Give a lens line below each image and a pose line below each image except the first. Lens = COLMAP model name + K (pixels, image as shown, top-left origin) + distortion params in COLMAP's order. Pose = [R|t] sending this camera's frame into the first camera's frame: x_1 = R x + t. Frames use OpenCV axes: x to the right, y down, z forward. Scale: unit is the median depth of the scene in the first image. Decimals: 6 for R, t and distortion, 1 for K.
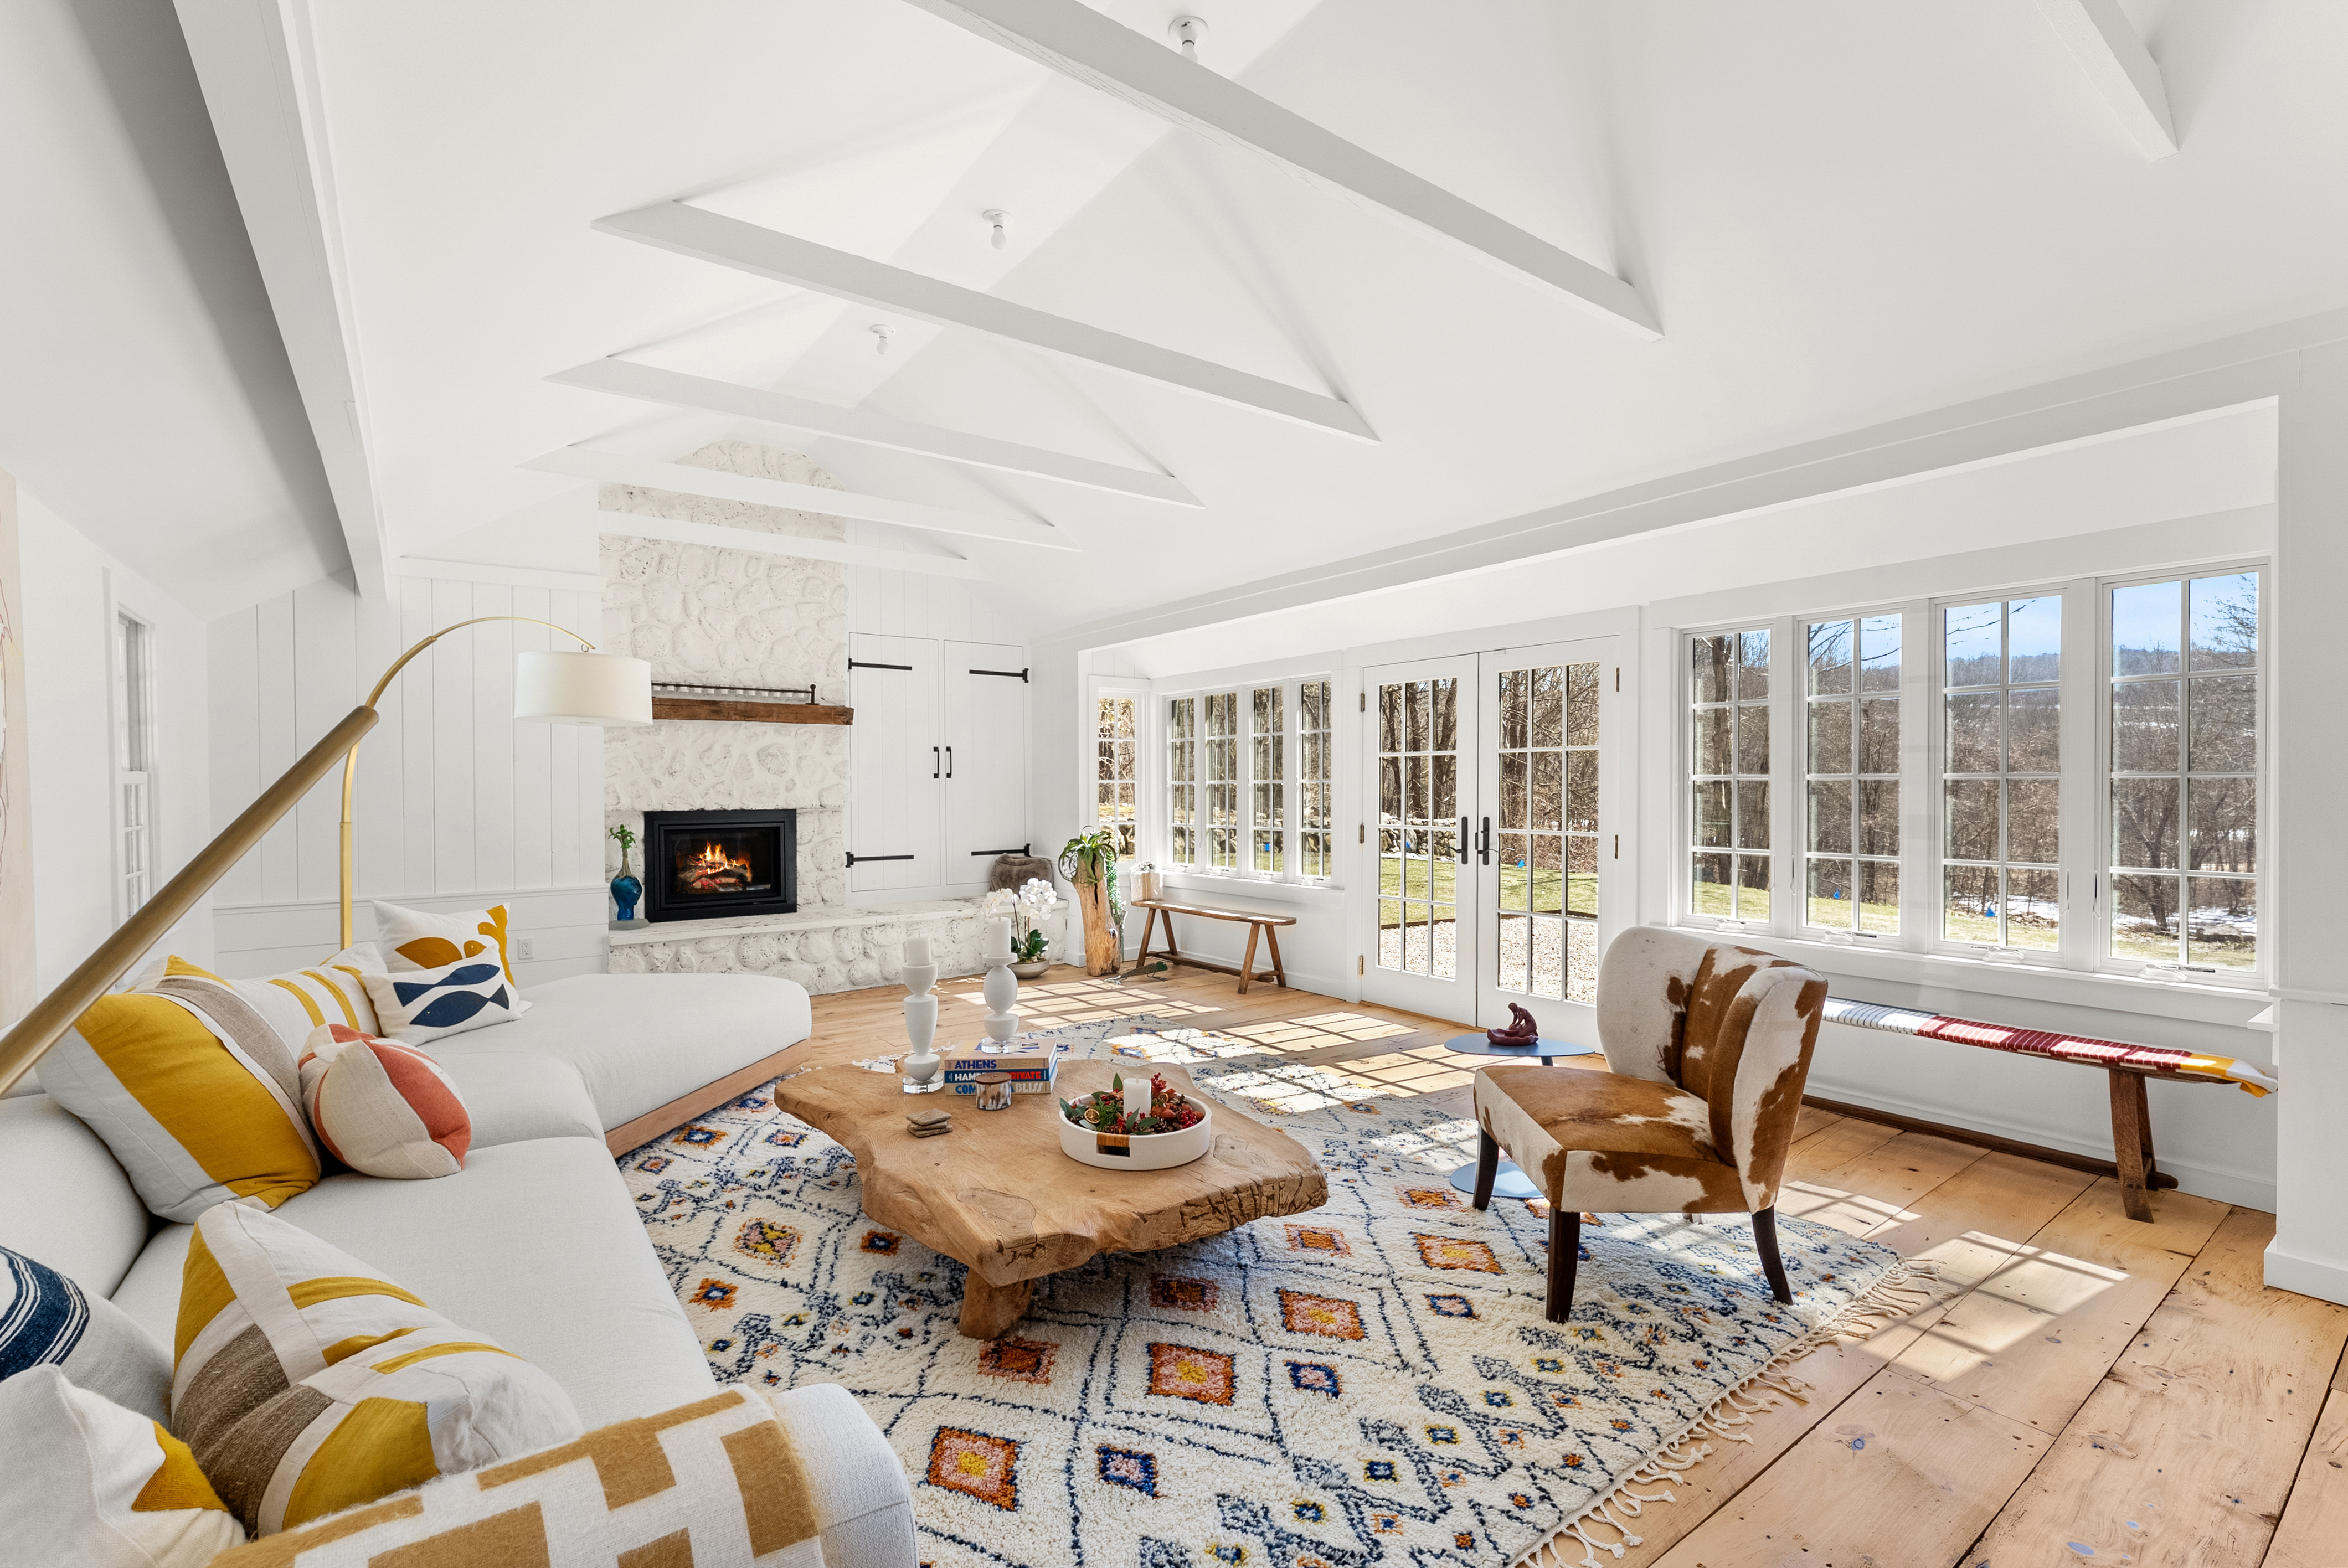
lens RADIAL K [[1023.7, 0, 1172.0], [0, 1023.7, 795.1], [0, 0, 1]] dist [-0.001989, -0.000560]
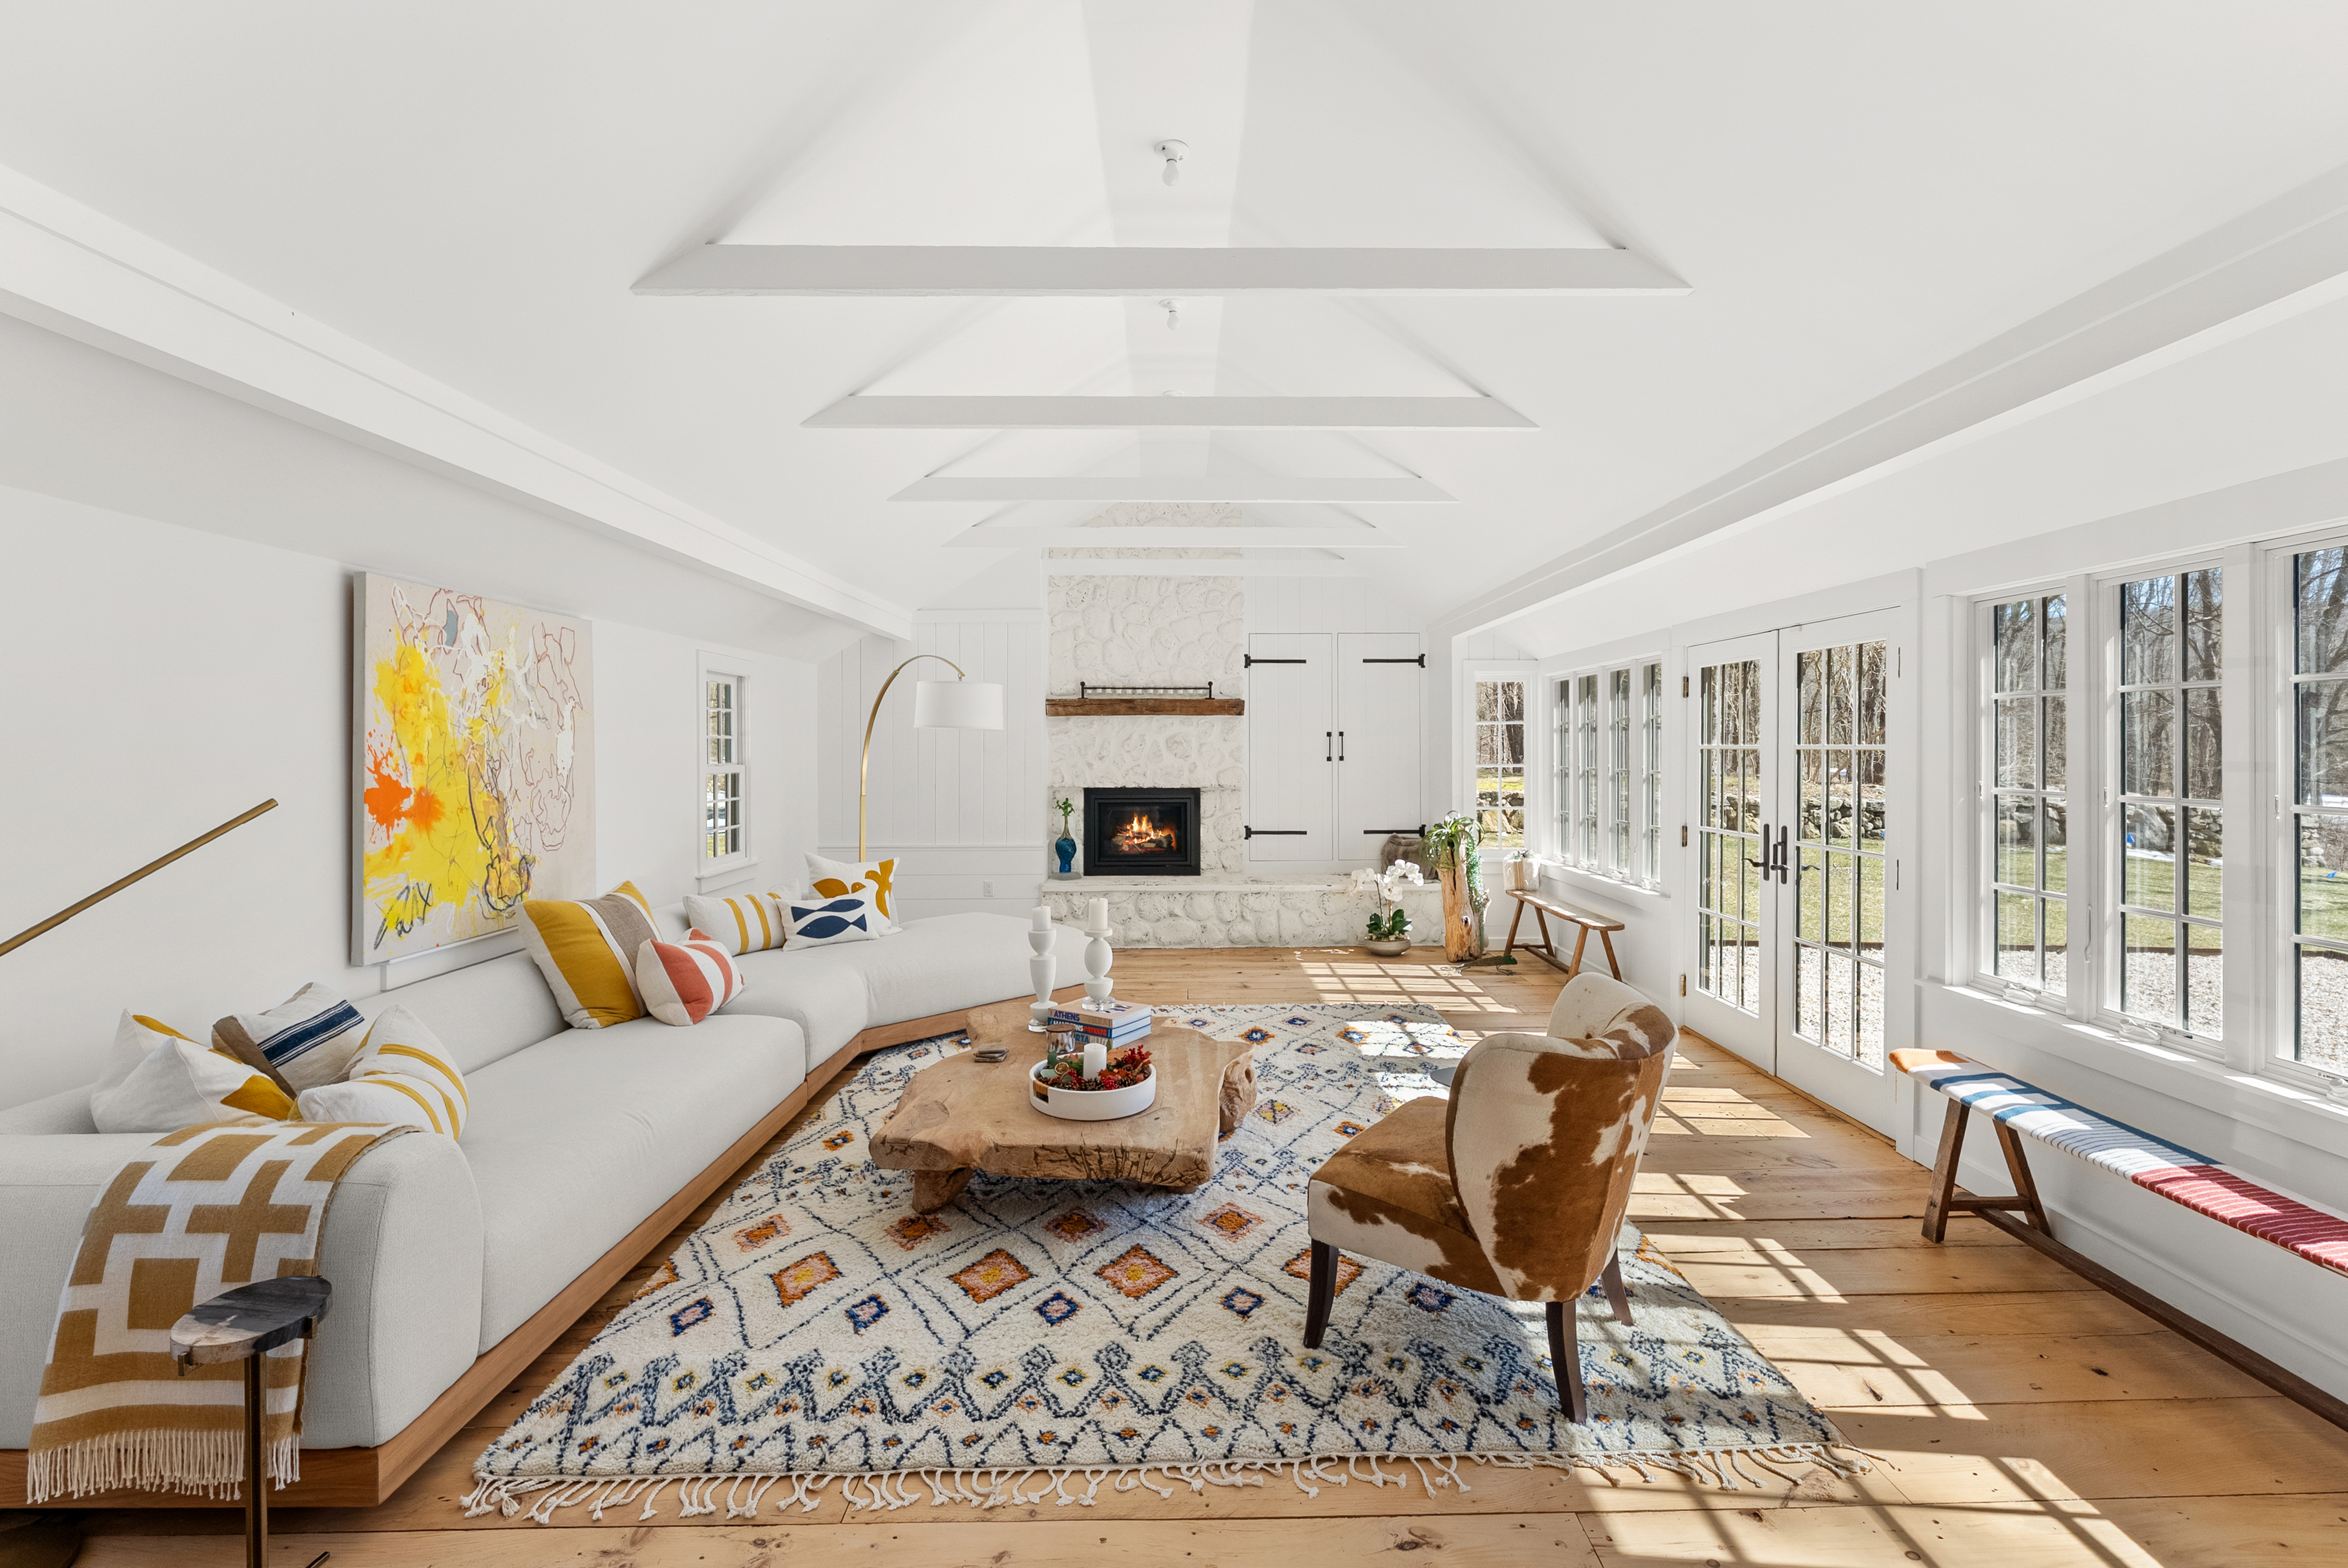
lens RADIAL K [[1023.7, 0, 1191.9], [0, 1023.7, 735.5], [0, 0, 1]] dist [-0.001989, -0.000560]
pose [[0.820096, -0.003188, -0.572218, 0.366666], [-0.007902, 0.999826, -0.016896, -0.032439], [0.572172, 0.018378, 0.819928, 0.035423]]
